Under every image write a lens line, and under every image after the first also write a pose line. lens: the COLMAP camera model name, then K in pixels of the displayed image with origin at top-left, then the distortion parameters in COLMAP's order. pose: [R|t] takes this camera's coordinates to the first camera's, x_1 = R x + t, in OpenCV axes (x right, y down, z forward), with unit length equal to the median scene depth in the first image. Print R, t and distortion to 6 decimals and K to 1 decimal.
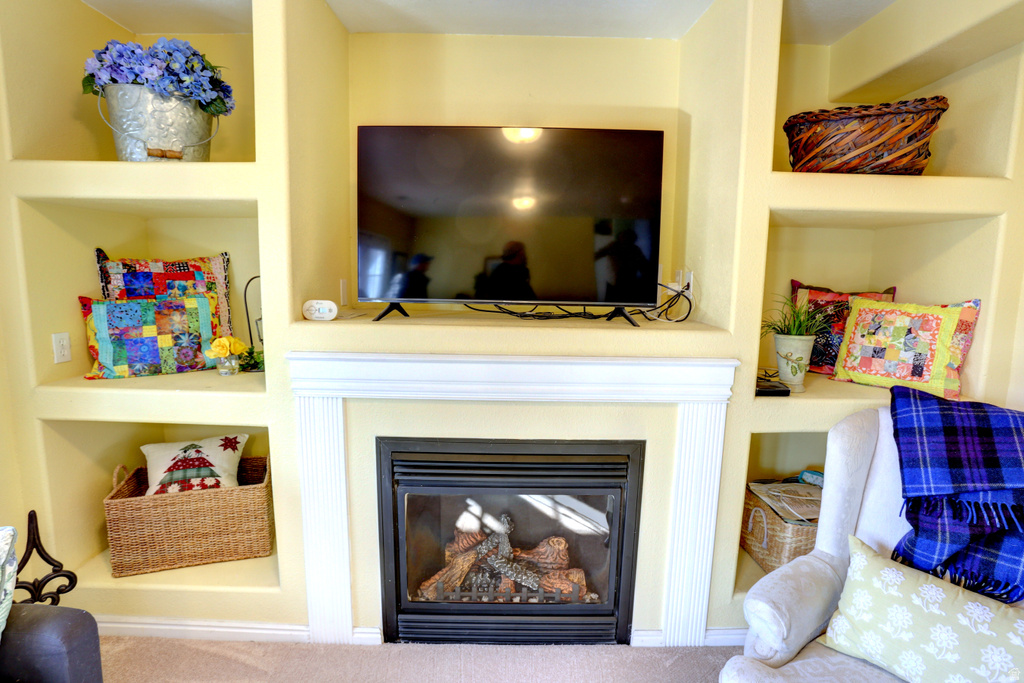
lens RADIAL K [[499.1, 0, 509.0], [0, 499.1, 341.6], [0, 0, 1]] dist [-0.074954, 0.036161]
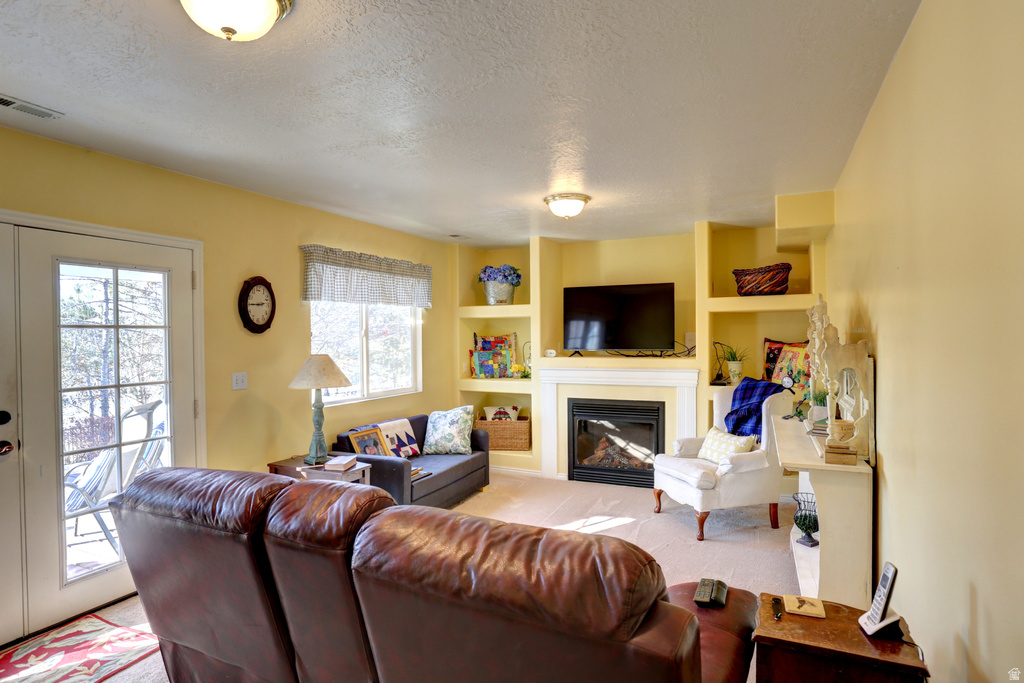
lens RADIAL K [[499.1, 0, 509.0], [0, 499.1, 341.6], [0, 0, 1]] dist [-0.074954, 0.036161]
pose [[0.893021, -0.021986, -0.449477, 0.630134], [-0.035931, 0.992133, -0.119918, 0.200400], [0.448578, 0.123239, 0.885206, -1.490371]]
